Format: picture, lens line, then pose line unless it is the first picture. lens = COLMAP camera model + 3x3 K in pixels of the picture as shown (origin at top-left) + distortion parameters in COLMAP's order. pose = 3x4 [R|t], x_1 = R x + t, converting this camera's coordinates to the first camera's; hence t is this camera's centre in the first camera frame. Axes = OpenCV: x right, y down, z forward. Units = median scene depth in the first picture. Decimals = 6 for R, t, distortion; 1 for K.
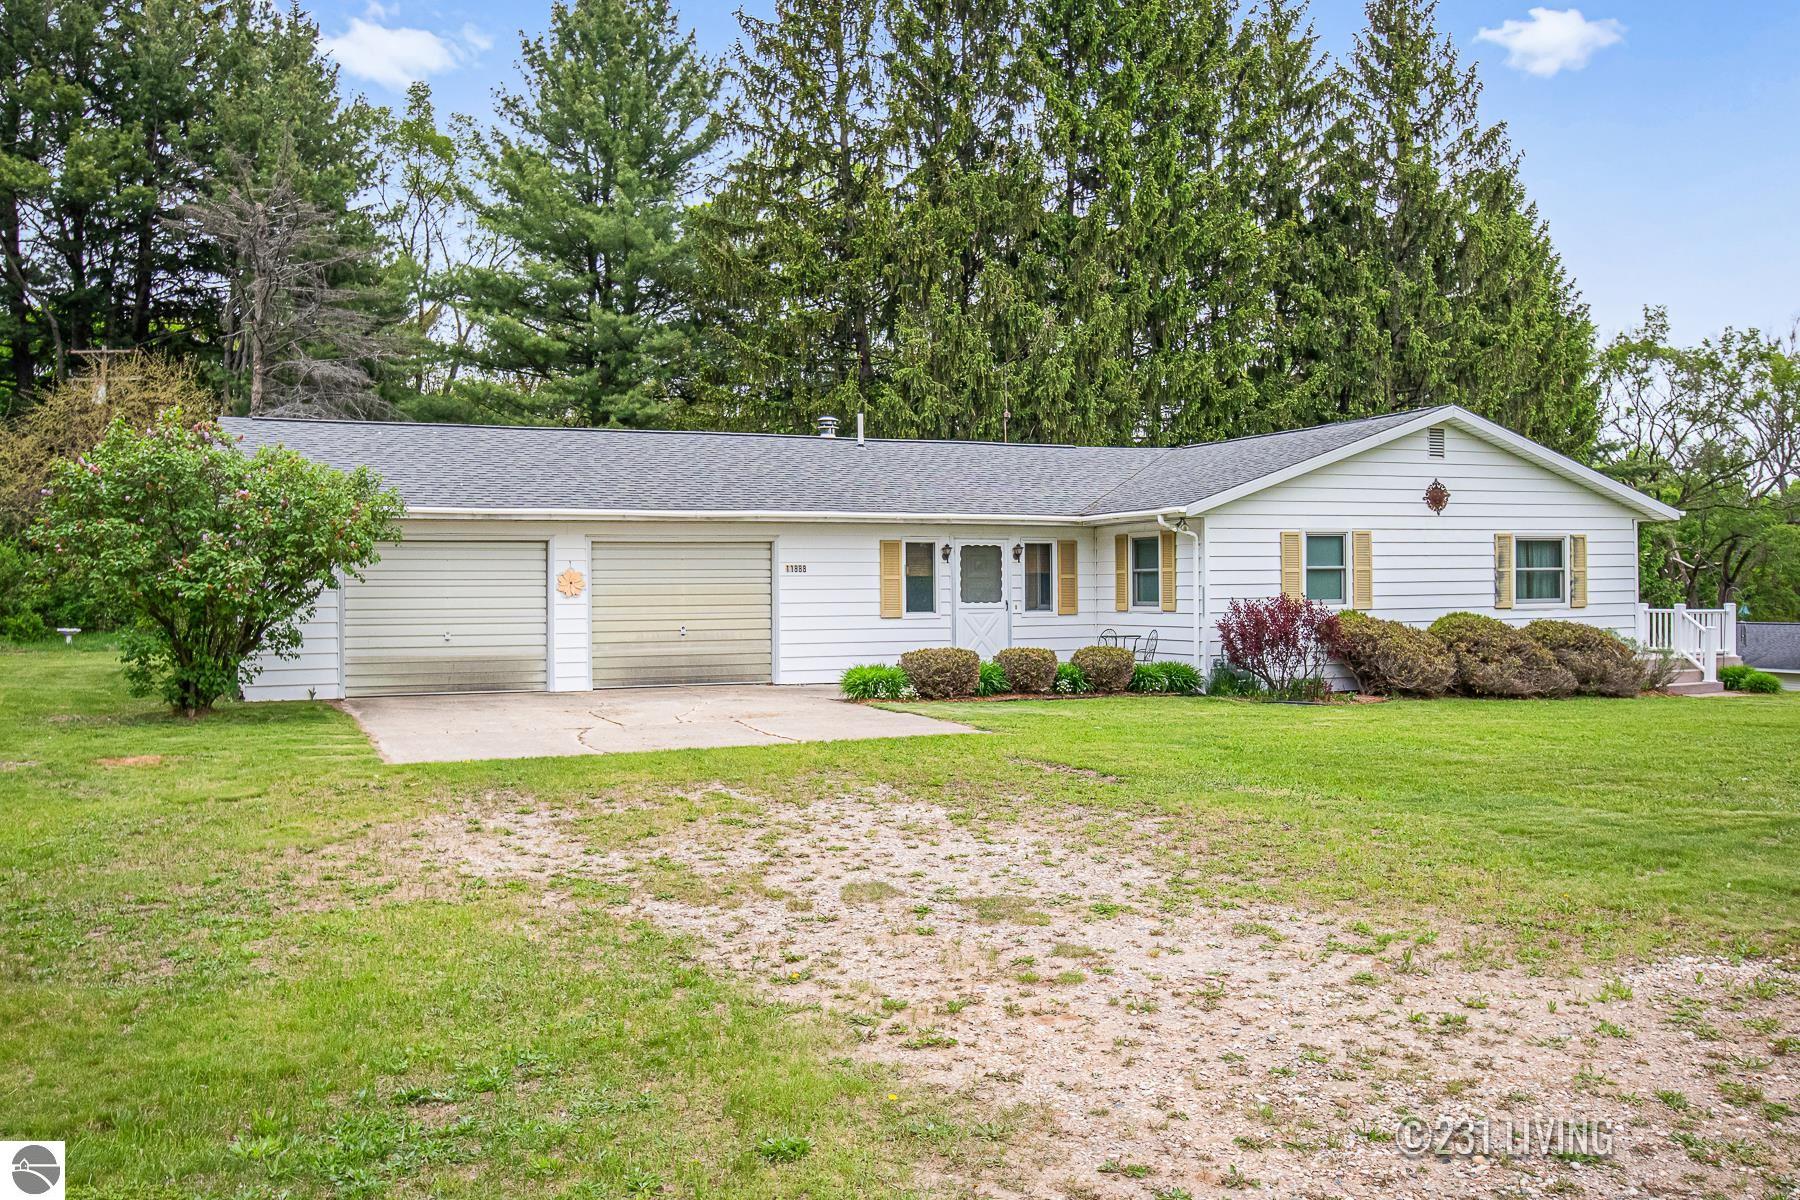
lens RADIAL K [[1441.1, 0, 900.0], [0, 1441.1, 600.0], [0, 0, 1]] dist [-0.007511, -0.007864]
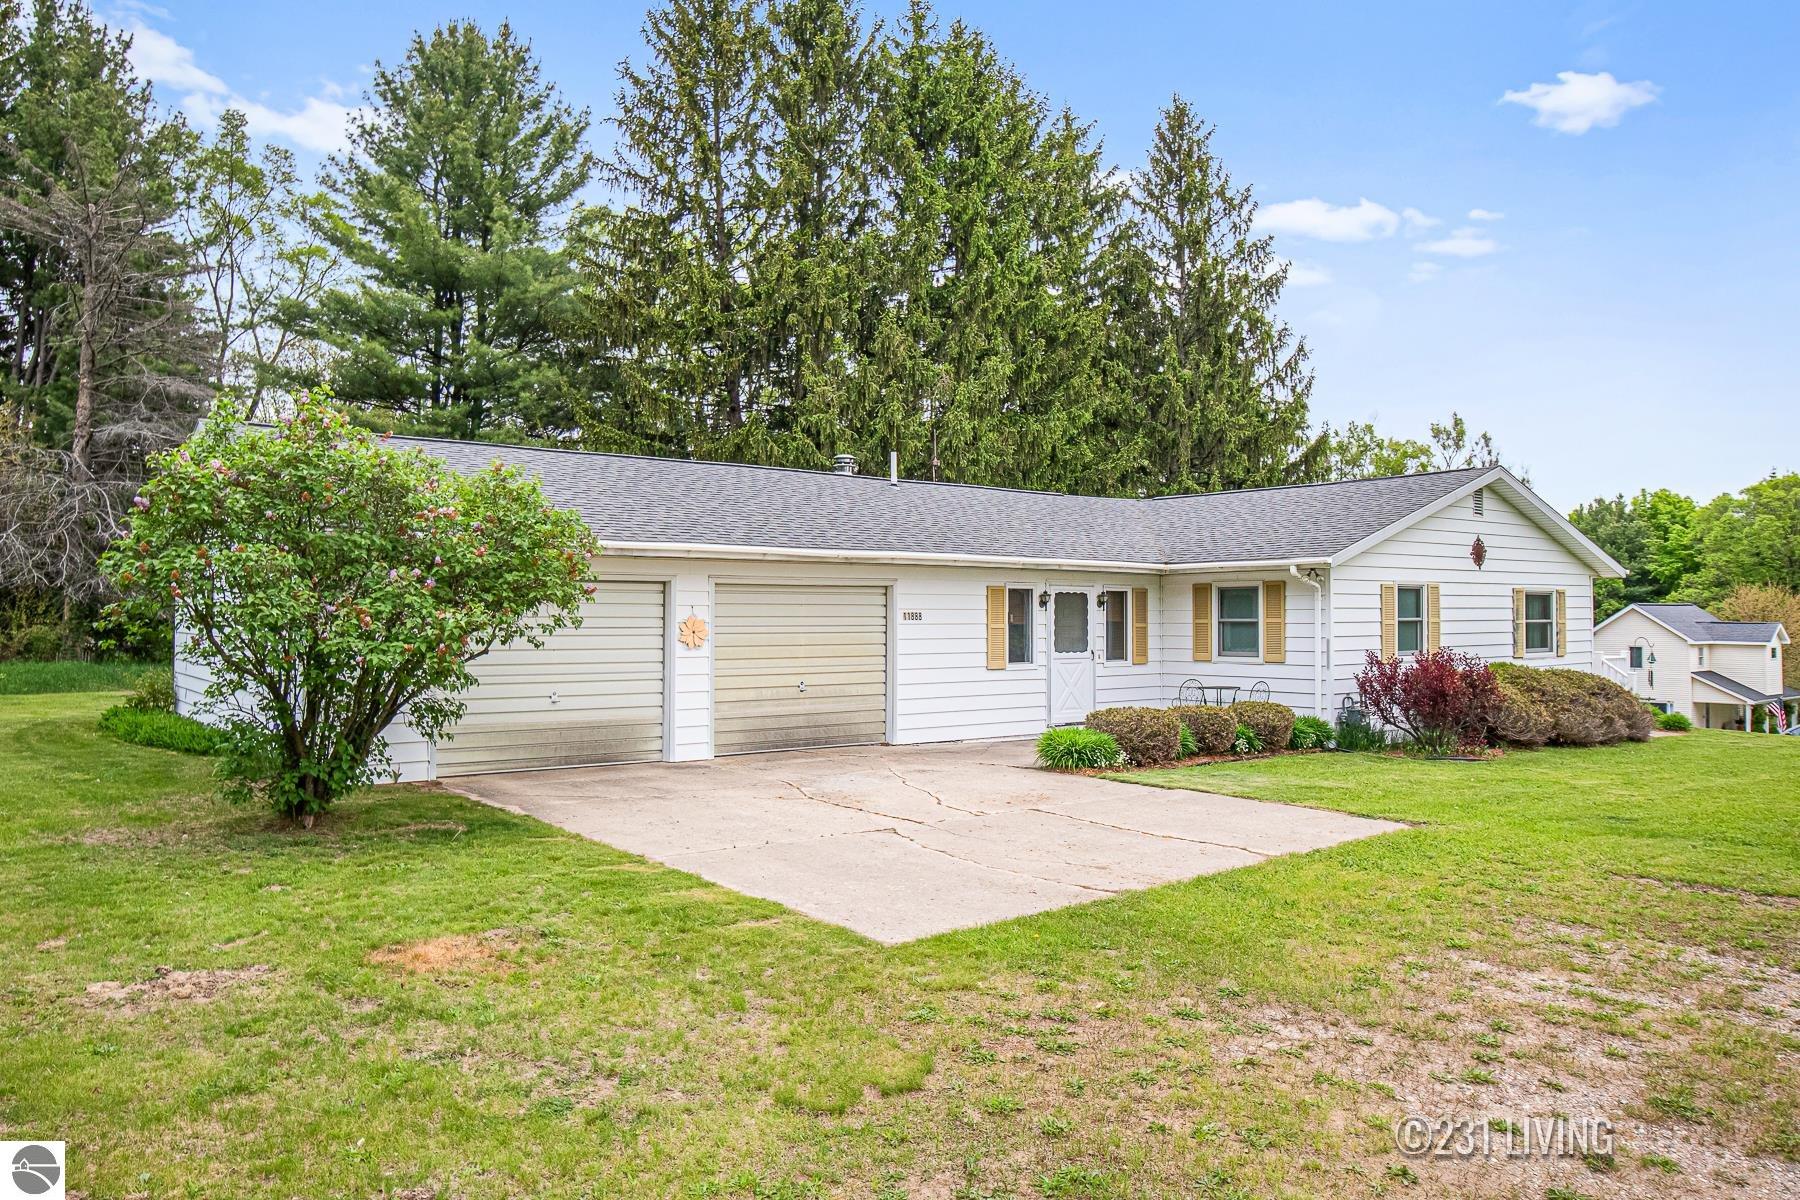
lens RADIAL K [[1211.5, 0, 900.0], [0, 1211.5, 600.0], [0, 0, 1]] dist [-0.028432, 0.009246]
pose [[0.967877, 0.012552, 0.251110, -0.258622], [-0.006633, 0.999680, -0.024405, -0.012559], [-0.251336, 0.021955, 0.967651, 0.253283]]
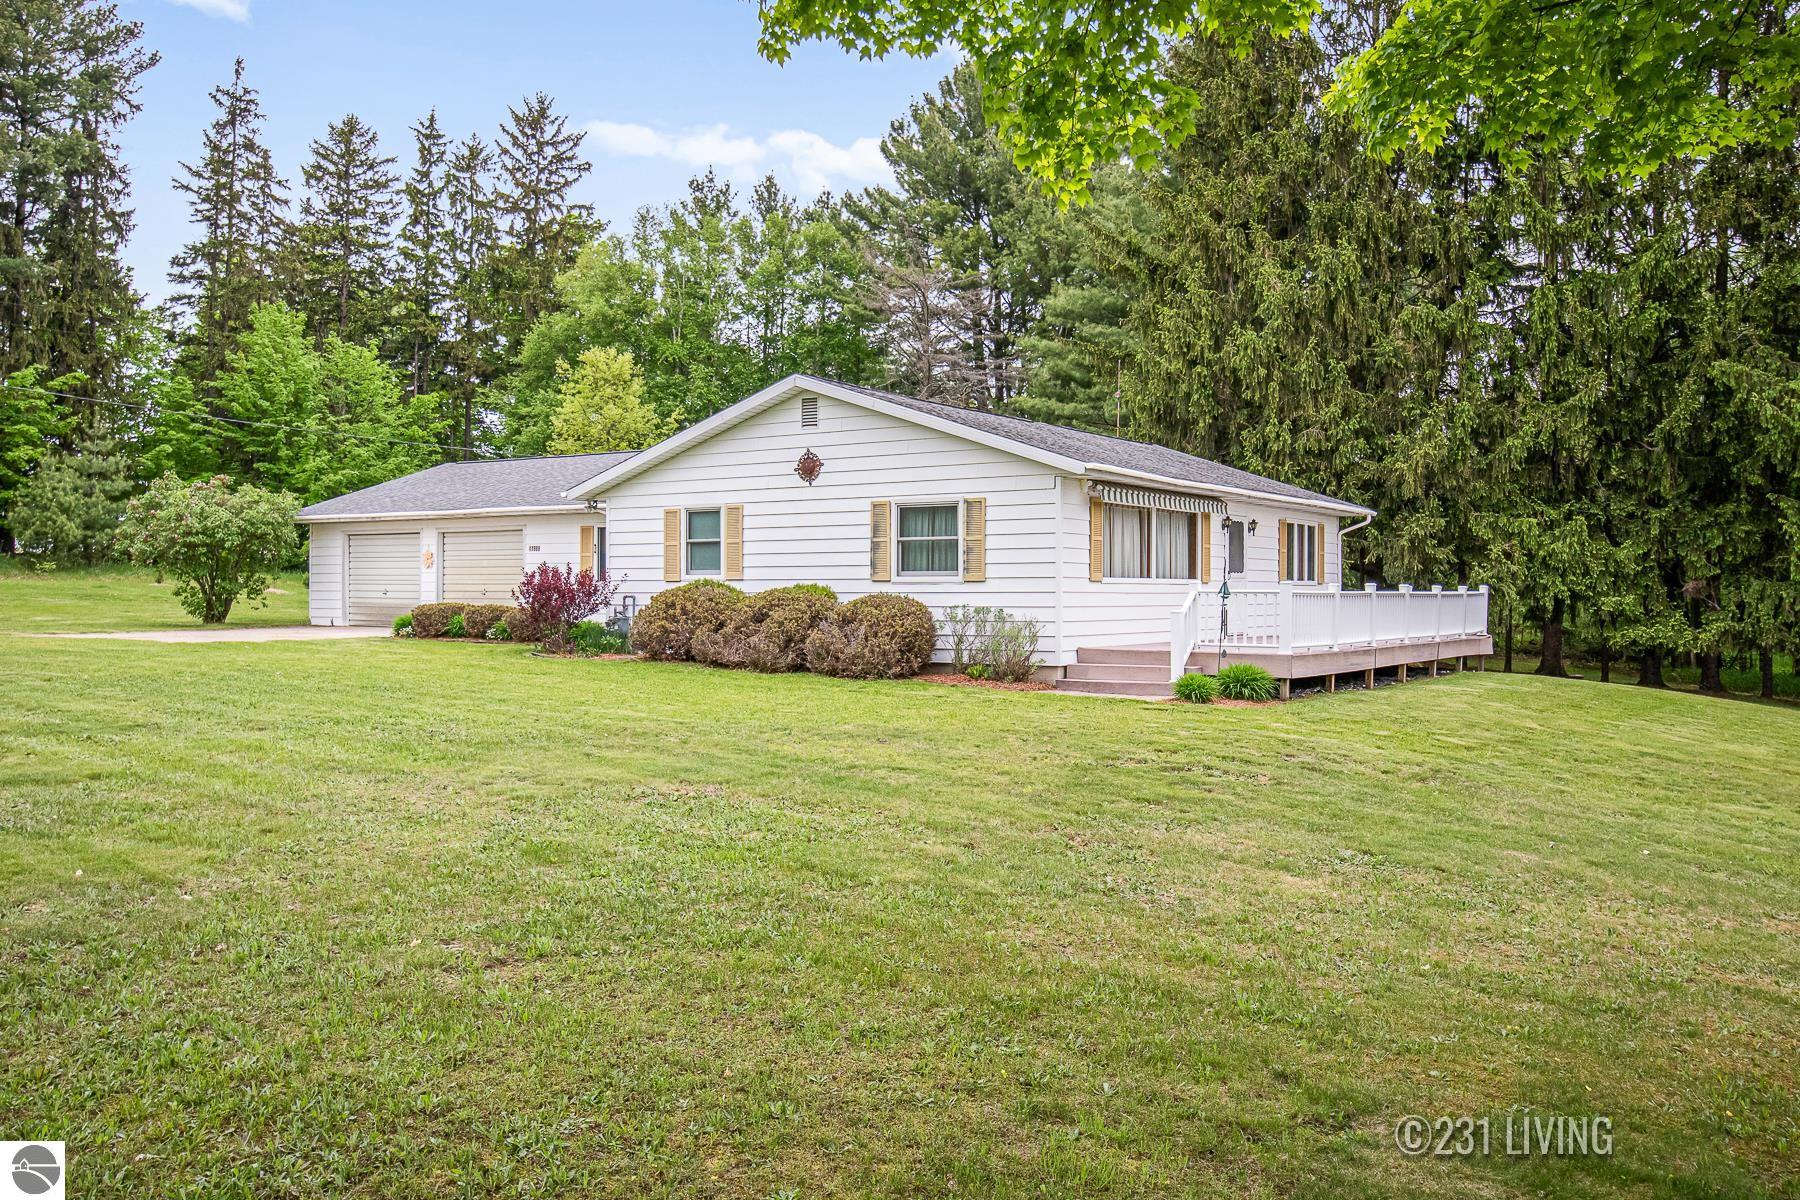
lens RADIAL K [[1441.1, 0, 900.0], [0, 1441.1, 600.0], [0, 0, 1]] dist [-0.007511, -0.007864]
pose [[0.548947, 0.016339, -0.835697, 1.233388], [-0.018400, 0.999803, 0.007460, 0.010946], [0.835655, 0.011282, 0.549140, 0.510622]]
